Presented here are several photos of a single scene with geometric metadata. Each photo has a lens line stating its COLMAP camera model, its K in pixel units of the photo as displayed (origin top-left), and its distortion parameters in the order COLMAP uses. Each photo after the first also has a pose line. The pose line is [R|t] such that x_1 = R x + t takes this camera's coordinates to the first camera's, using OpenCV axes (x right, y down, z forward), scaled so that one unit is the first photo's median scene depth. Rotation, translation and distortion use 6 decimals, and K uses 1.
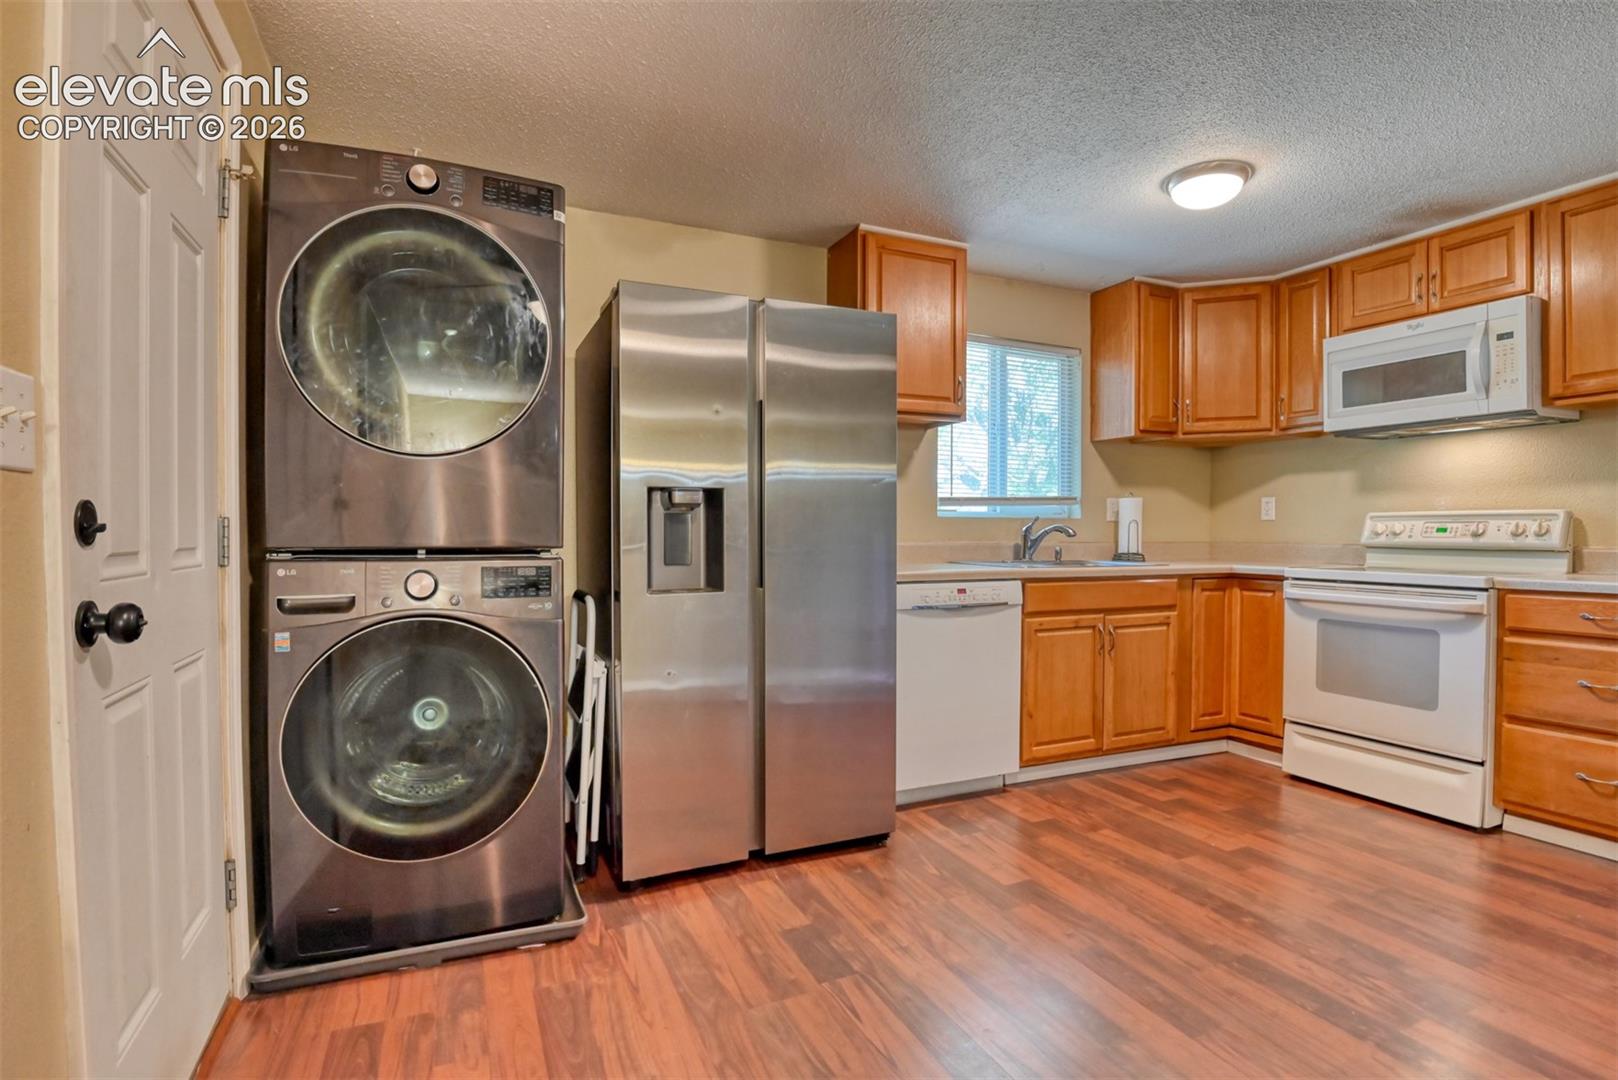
lens RADIAL K [[795.4, 0, 836.8], [0, 795.4, 547.2], [0, 0, 1]] dist [-0.023733, -0.005132]
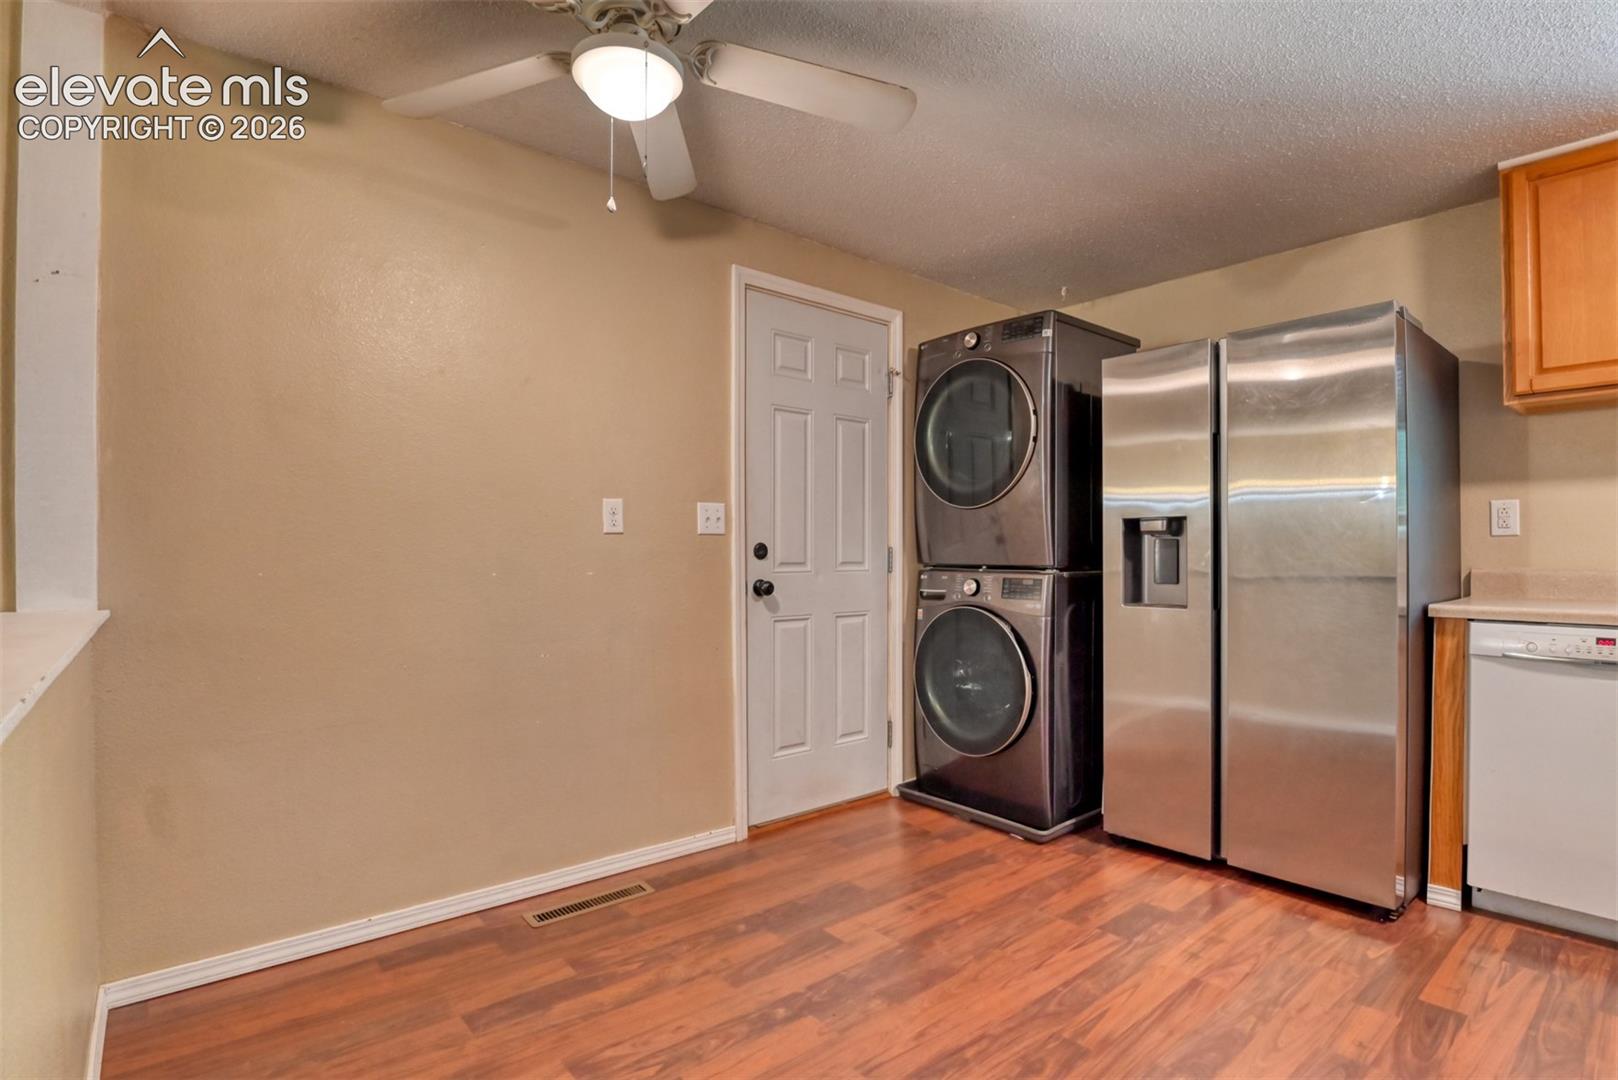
lens RADIAL K [[795.4, 0, 824.8], [0, 795.4, 561.0], [0, 0, 1]] dist [-0.023733, -0.005132]
pose [[0.263283, 0.004615, -0.964708, 0.613415], [-0.022194, 0.999753, -0.001274, 0.001758], [0.964463, 0.021746, 0.263321, 0.164987]]
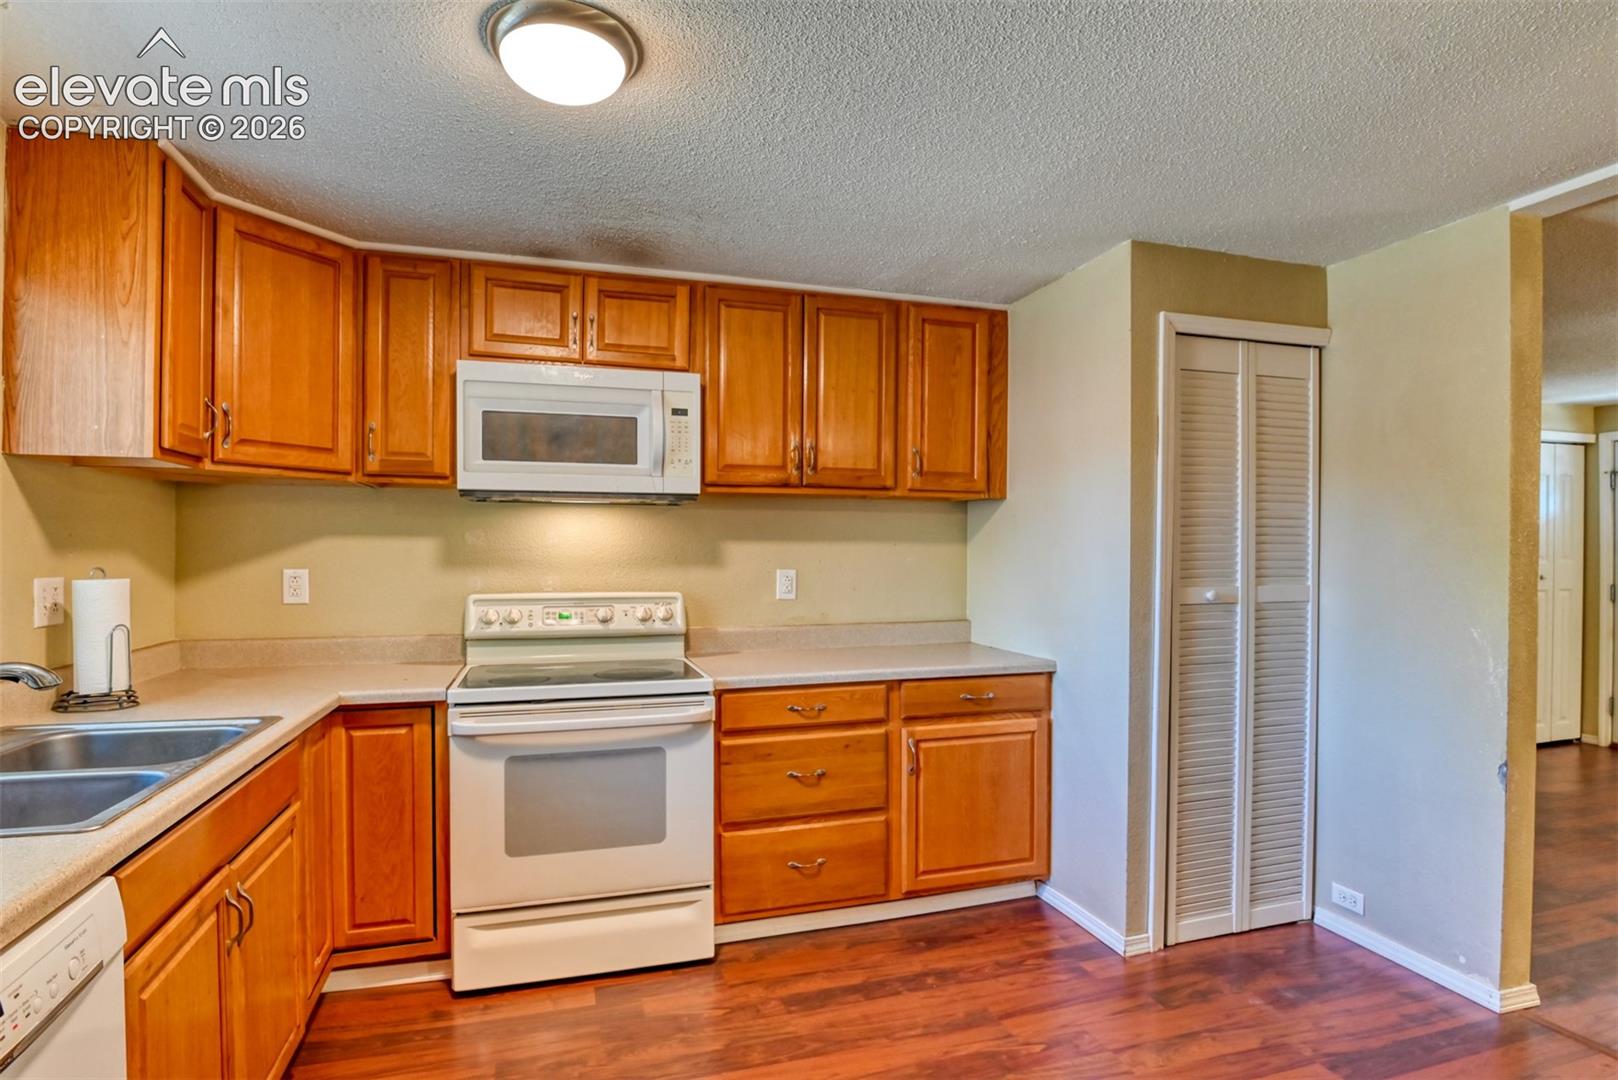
lens RADIAL K [[795.4, 0, 777.3], [0, 795.4, 556.3], [0, 0, 1]] dist [-0.023733, -0.005132]
pose [[0.156983, -0.007144, 0.987575, -0.052313], [0.024932, 0.999684, 0.003268, -0.091150], [-0.987286, 0.024109, 0.157112, 0.686008]]
